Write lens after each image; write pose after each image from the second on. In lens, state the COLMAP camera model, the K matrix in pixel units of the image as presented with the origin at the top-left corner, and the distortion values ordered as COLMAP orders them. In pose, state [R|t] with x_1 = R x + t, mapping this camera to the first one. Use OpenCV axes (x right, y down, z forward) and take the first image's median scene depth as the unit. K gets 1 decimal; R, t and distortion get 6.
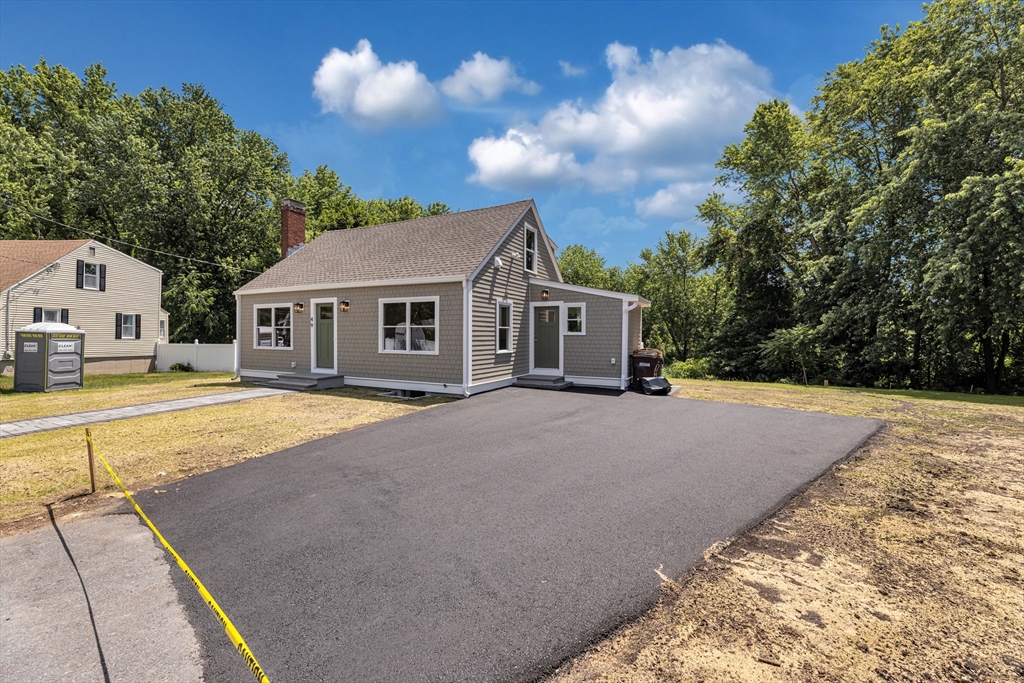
lens RADIAL K [[438.3, 0, 512.0], [0, 438.3, 341.5], [0, 0, 1]] dist [-0.013151, 0.000042]
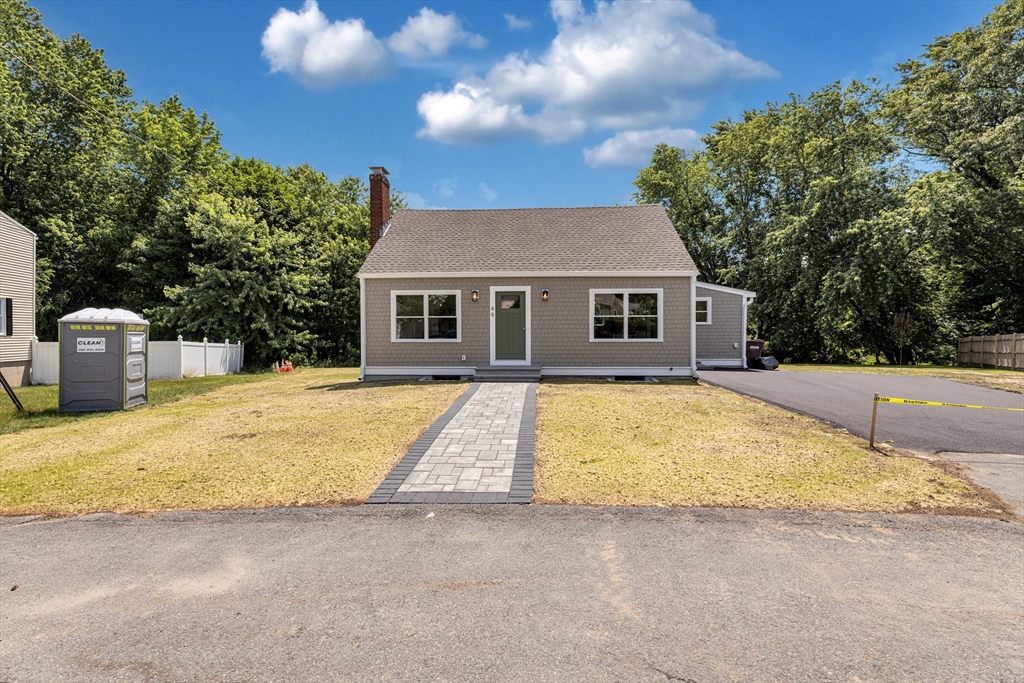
lens RADIAL K [[438.3, 0, 512.0], [0, 438.3, 341.5], [0, 0, 1]] dist [-0.013151, 0.000042]
pose [[0.916384, -0.017806, 0.399903, -0.782958], [0.014195, 0.999827, 0.011989, 0.009297], [-0.400048, -0.005310, 0.916479, 0.112965]]
